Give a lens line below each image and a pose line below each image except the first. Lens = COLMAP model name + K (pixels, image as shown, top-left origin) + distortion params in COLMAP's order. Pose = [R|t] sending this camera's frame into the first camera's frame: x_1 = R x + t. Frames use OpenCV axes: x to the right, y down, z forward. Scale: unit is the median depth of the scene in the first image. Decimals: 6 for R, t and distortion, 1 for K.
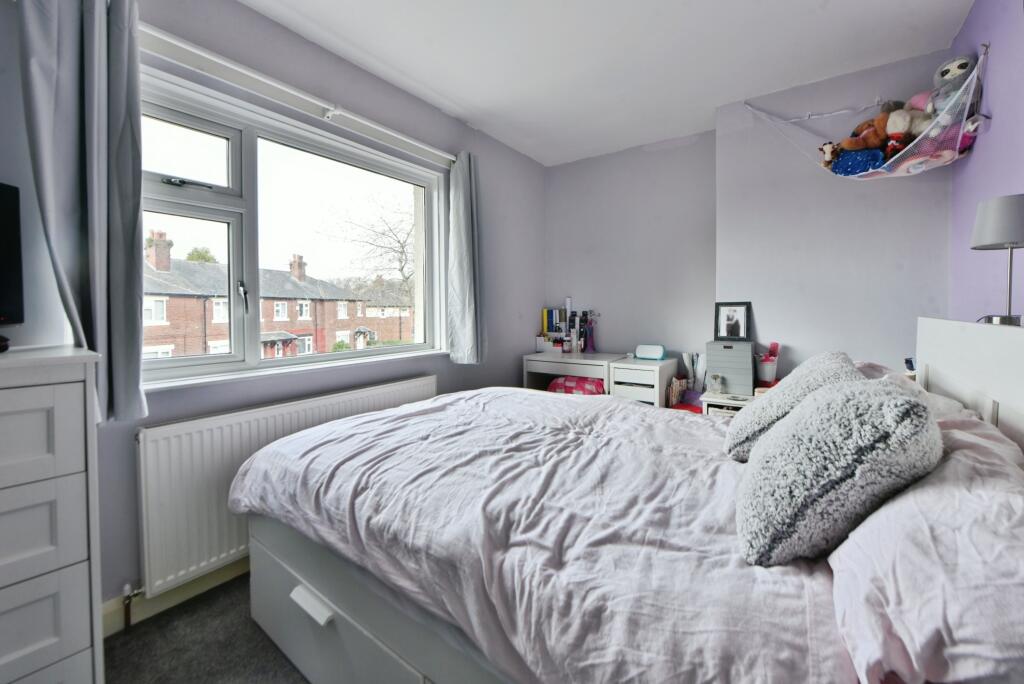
lens RADIAL K [[407.7, 0, 511.2], [0, 407.7, 315.3], [0, 0, 1]] dist [-0.012015, 0.001145]
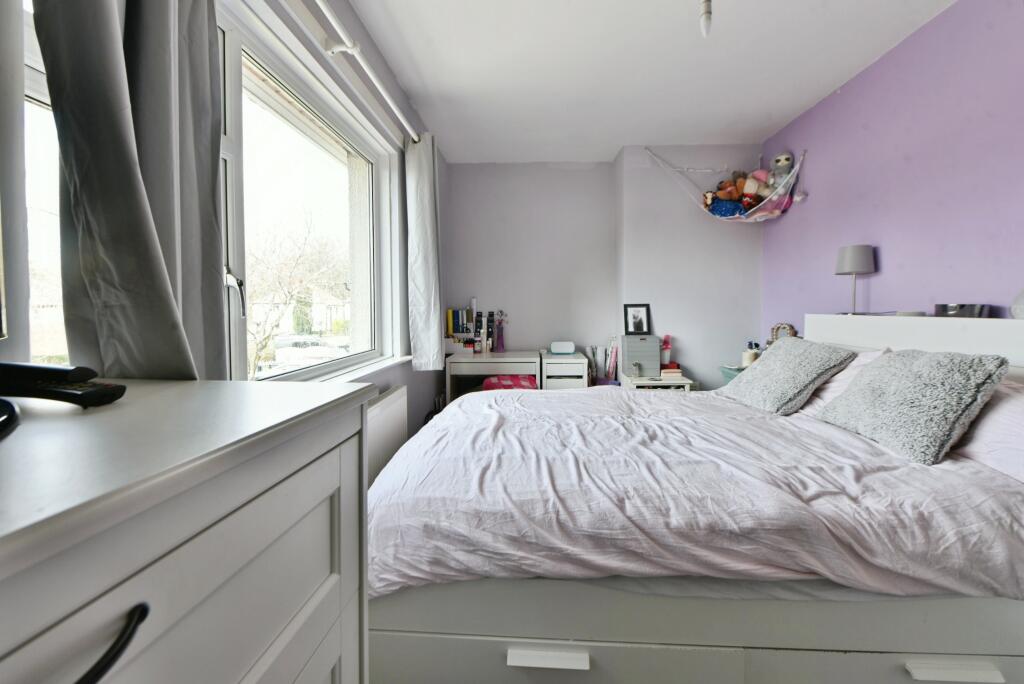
lens RADIAL K [[407.7, 0, 513.7], [0, 407.7, 318.3], [0, 0, 1]] dist [-0.012015, 0.001145]
pose [[0.836970, -0.010695, 0.547144, -0.589029], [0.008202, 0.999942, 0.006998, -0.000096], [-0.547187, -0.001370, 0.837009, 0.195243]]
